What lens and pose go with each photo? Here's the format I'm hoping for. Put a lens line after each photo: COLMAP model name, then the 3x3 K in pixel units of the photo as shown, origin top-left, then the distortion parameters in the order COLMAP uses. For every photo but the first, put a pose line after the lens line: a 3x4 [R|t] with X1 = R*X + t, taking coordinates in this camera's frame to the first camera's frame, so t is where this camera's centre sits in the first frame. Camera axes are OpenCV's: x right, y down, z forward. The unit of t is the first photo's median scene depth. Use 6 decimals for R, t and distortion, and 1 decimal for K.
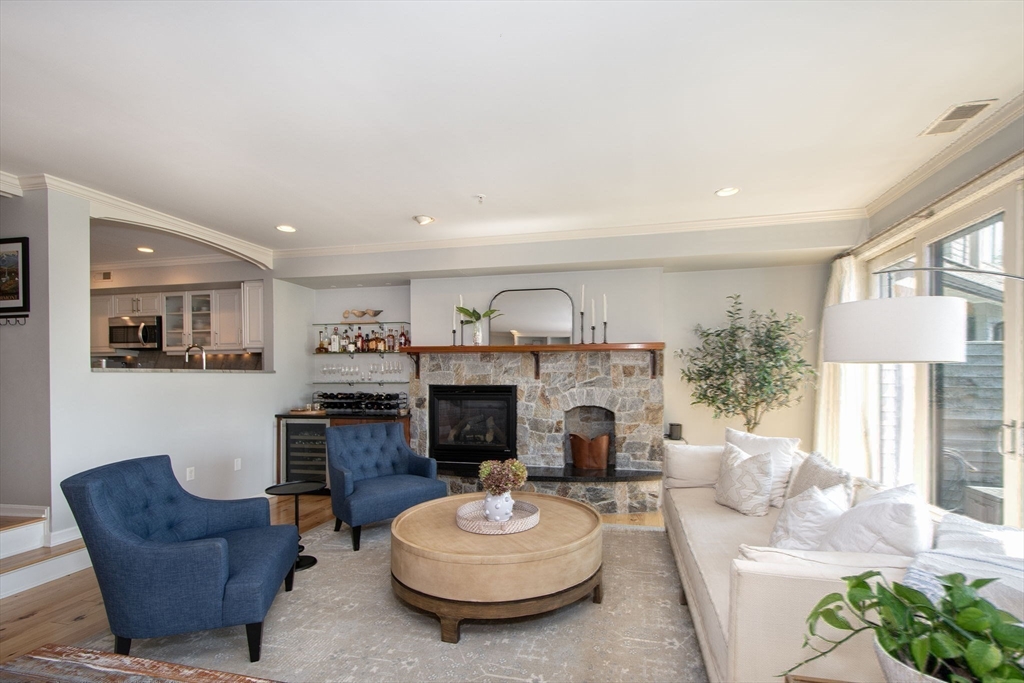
lens RADIAL K [[450.0, 0, 514.6], [0, 450.0, 370.9], [0, 0, 1]] dist [0.017378, -0.022226]
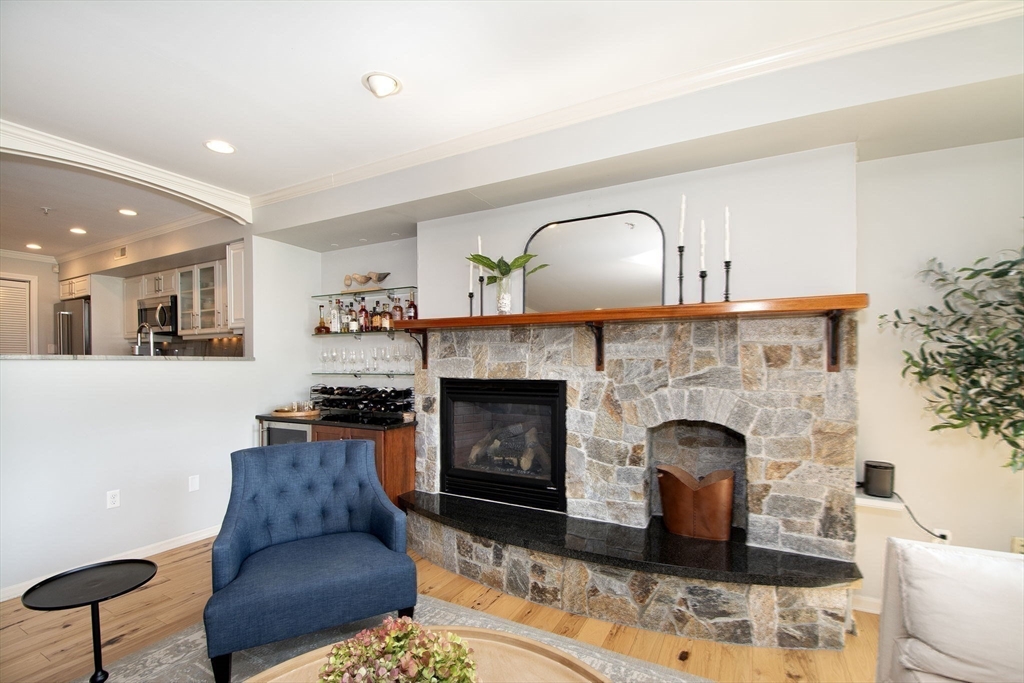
lens RADIAL K [[399.4, 0, 540.4], [0, 399.4, 362.1], [0, 0, 1]] dist [0.001383, -0.013837]
pose [[0.980434, 0.000805, -0.196844, 0.075823], [0.000842, 0.999965, 0.008282, 0.002762], [0.196844, -0.008286, 0.980400, 0.476311]]
